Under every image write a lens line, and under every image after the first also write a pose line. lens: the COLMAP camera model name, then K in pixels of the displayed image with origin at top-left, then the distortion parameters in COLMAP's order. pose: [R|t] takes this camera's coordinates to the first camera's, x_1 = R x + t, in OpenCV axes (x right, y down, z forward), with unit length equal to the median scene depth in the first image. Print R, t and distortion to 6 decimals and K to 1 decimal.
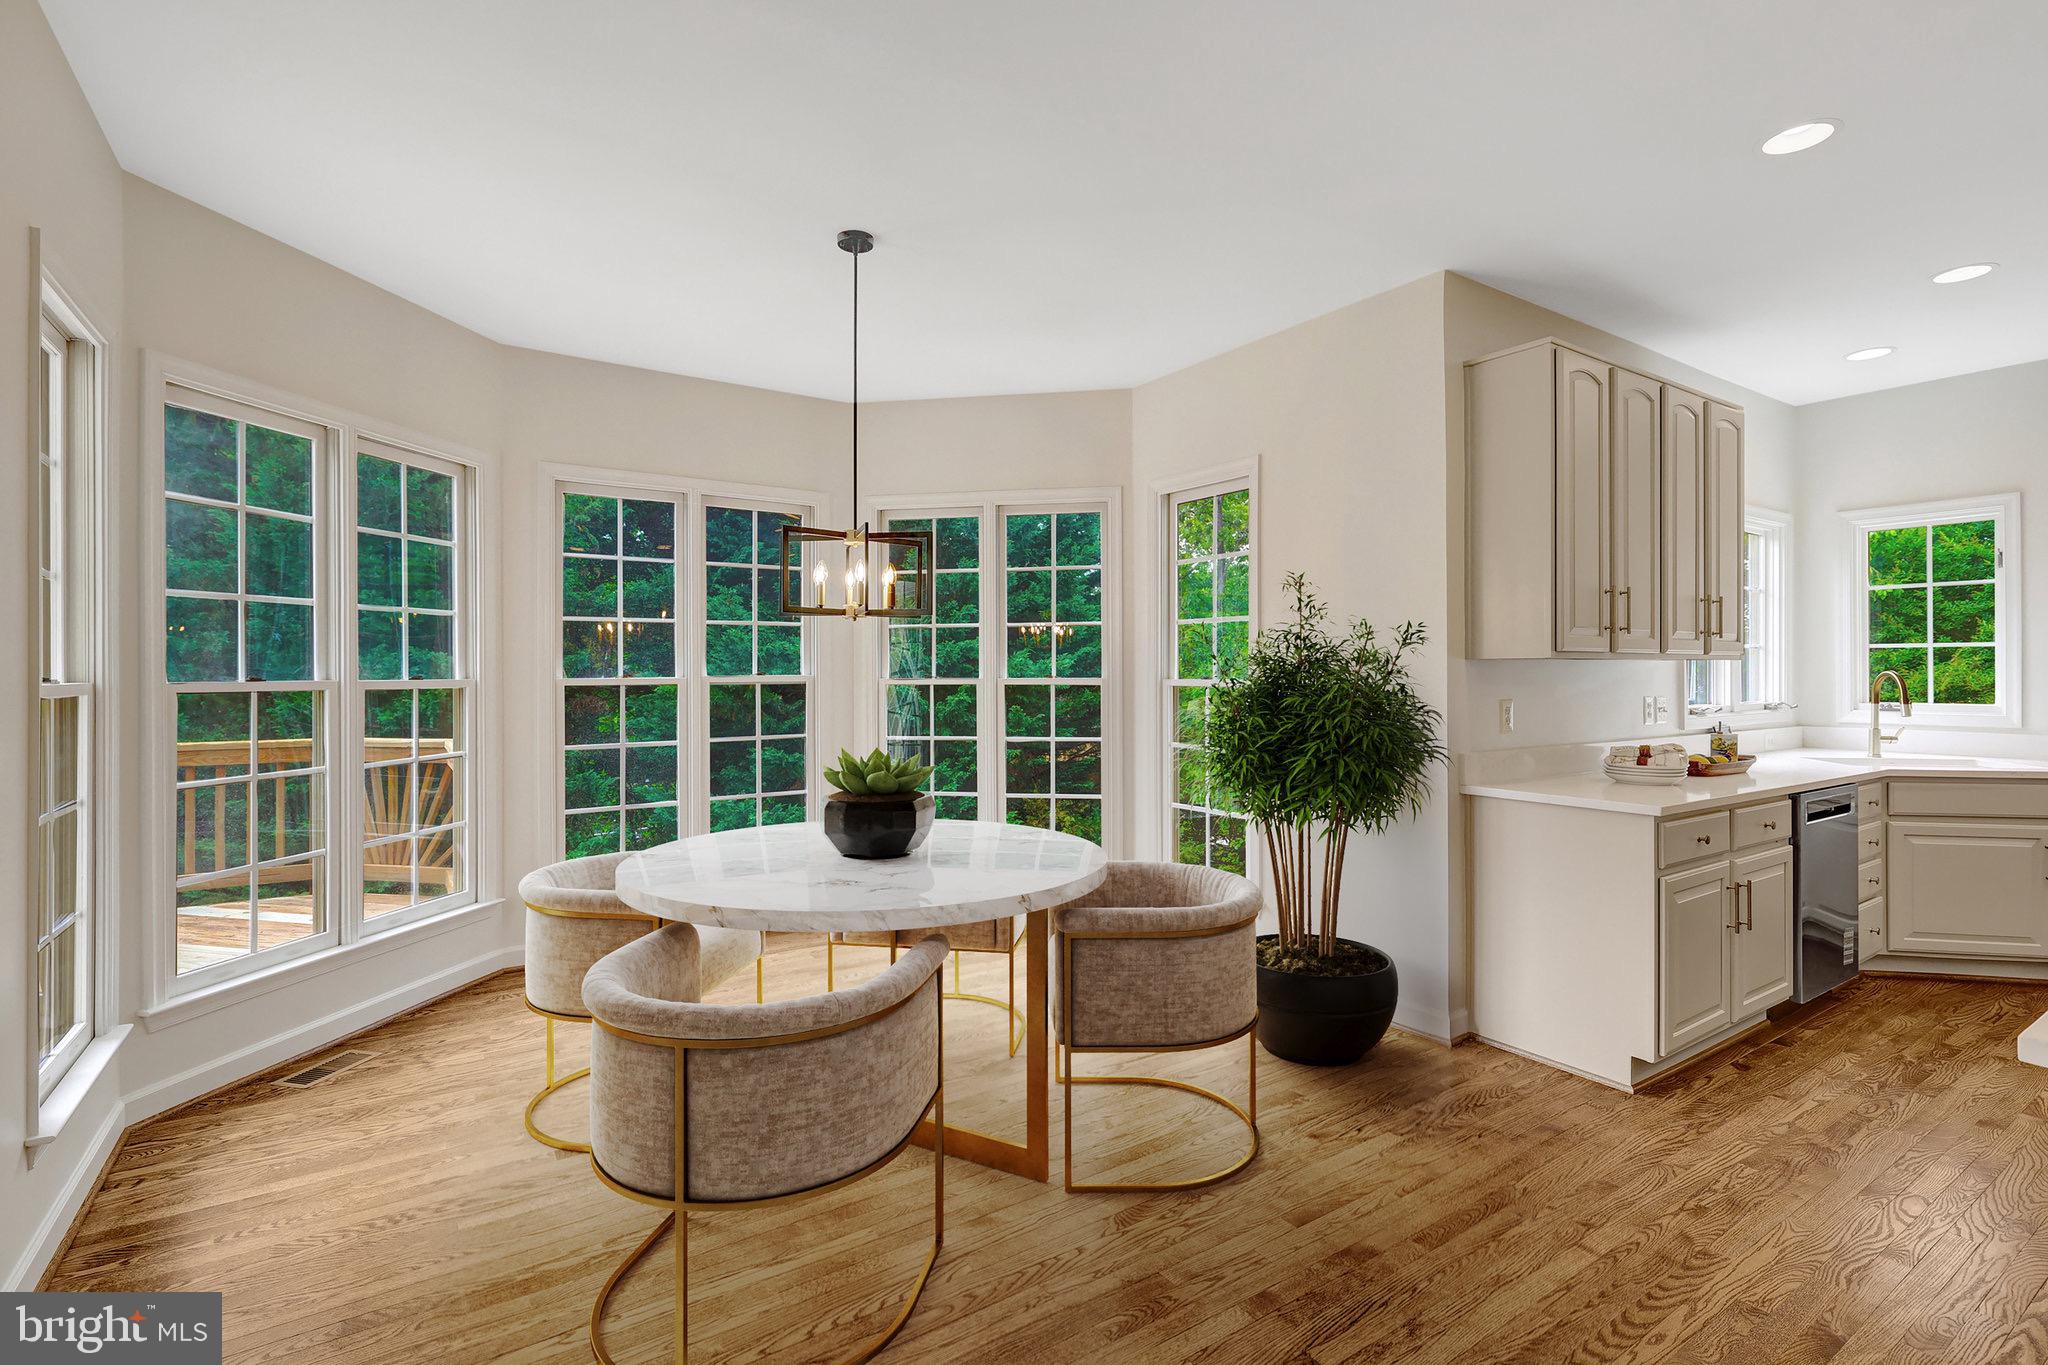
lens RADIAL K [[953.7, 0, 1026.1], [0, 953.7, 679.1], [0, 0, 1]] dist [0.003042, 0.002440]
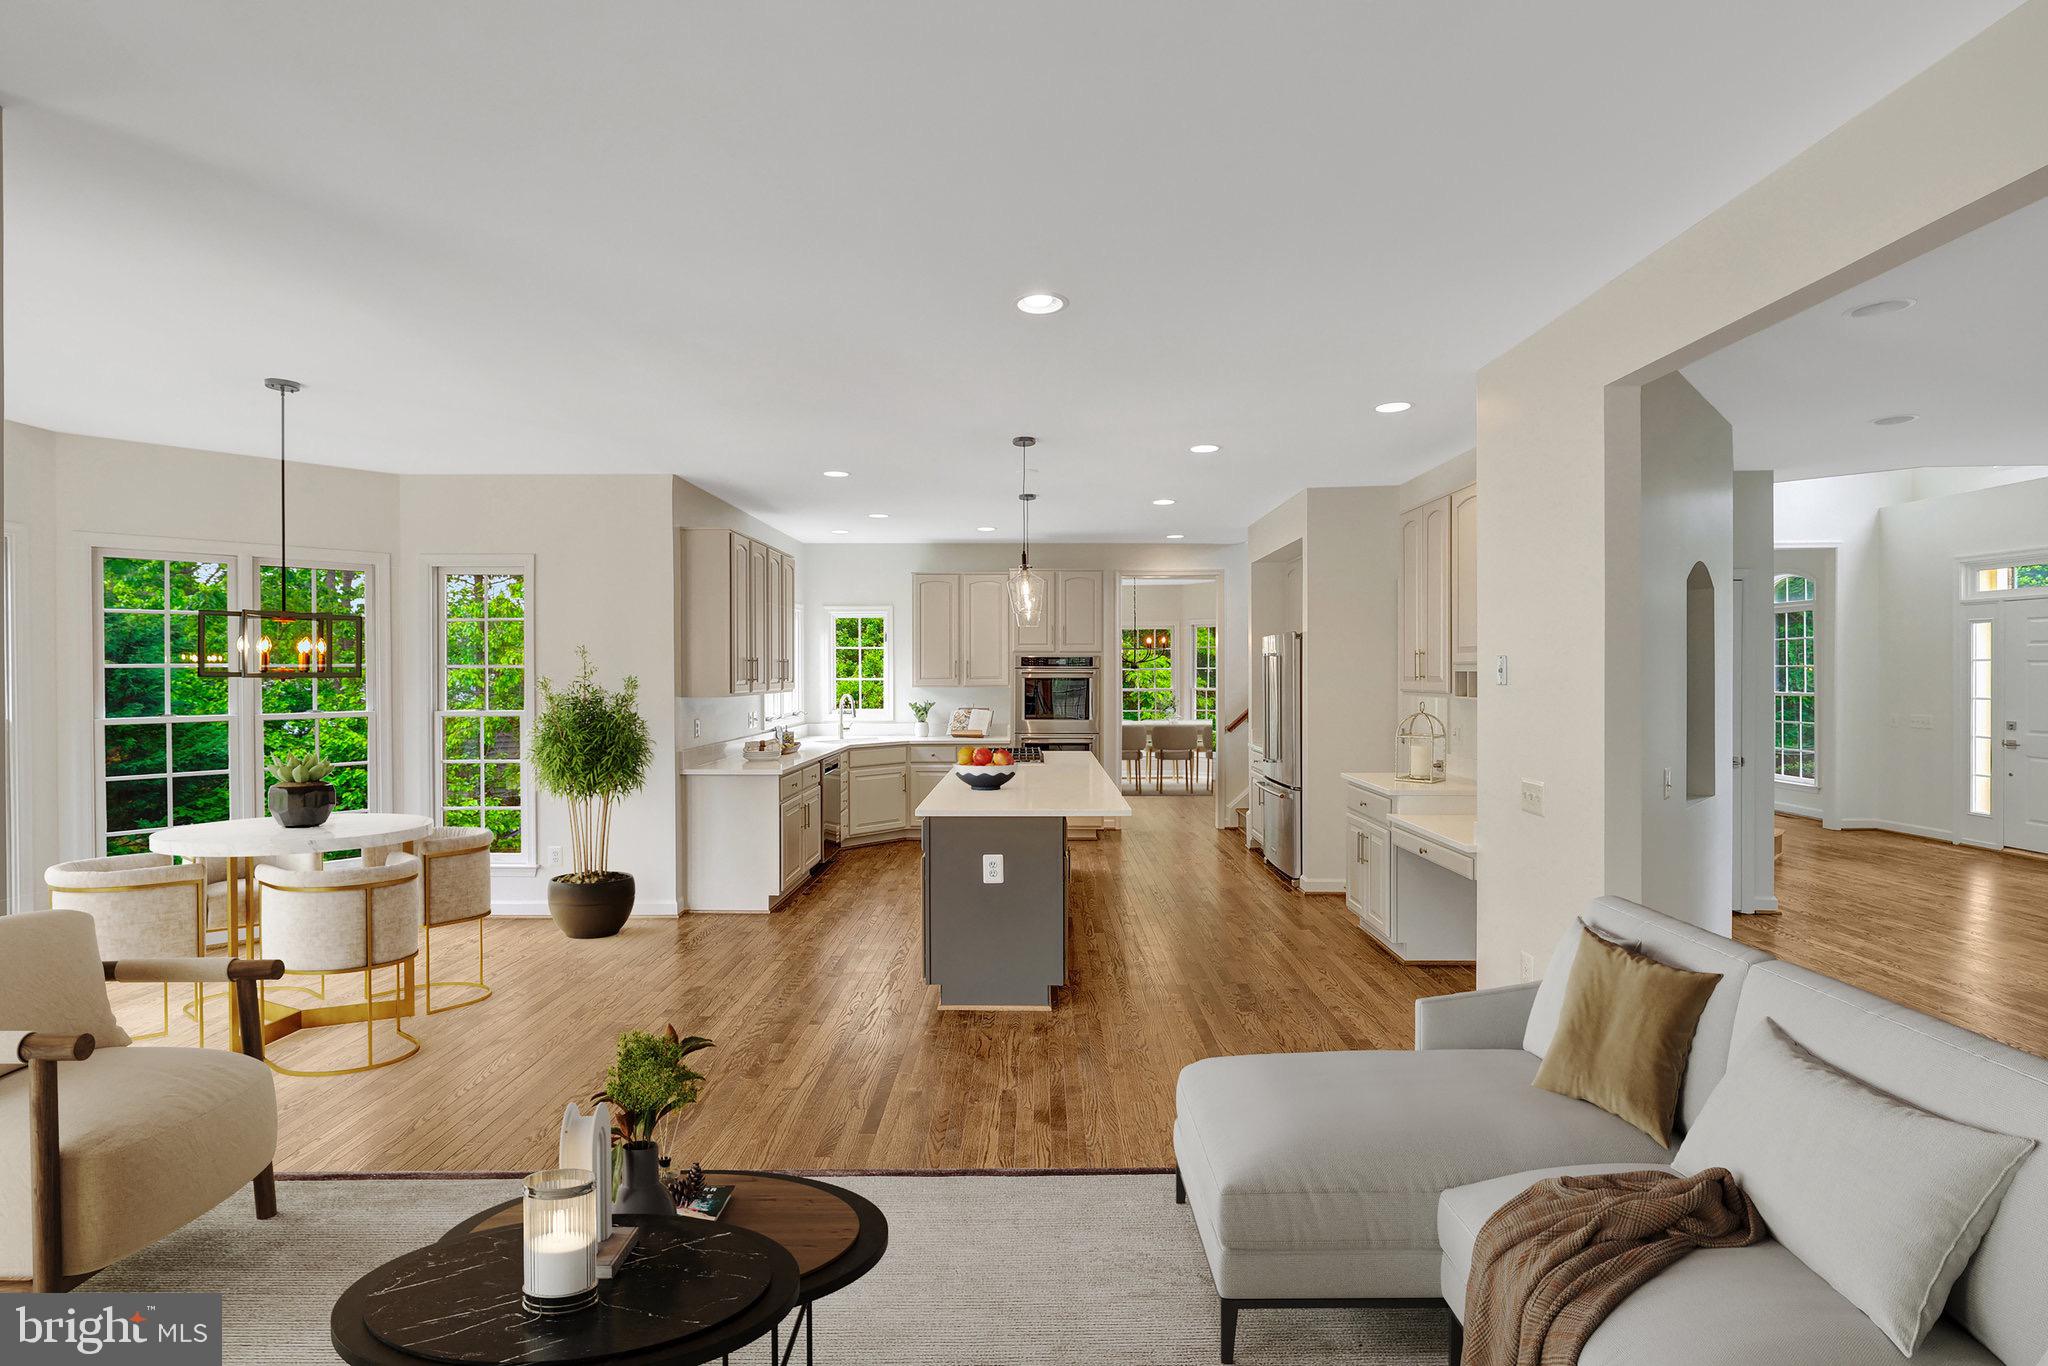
lens RADIAL K [[953.7, 0, 1020.9], [0, 953.7, 687.3], [0, 0, 1]] dist [0.003042, 0.002440]
pose [[0.576055, -0.013279, 0.817303, -0.571639], [0.003457, 0.999899, 0.013809, -0.056902], [-0.817403, -0.005130, 0.576043, -0.481943]]
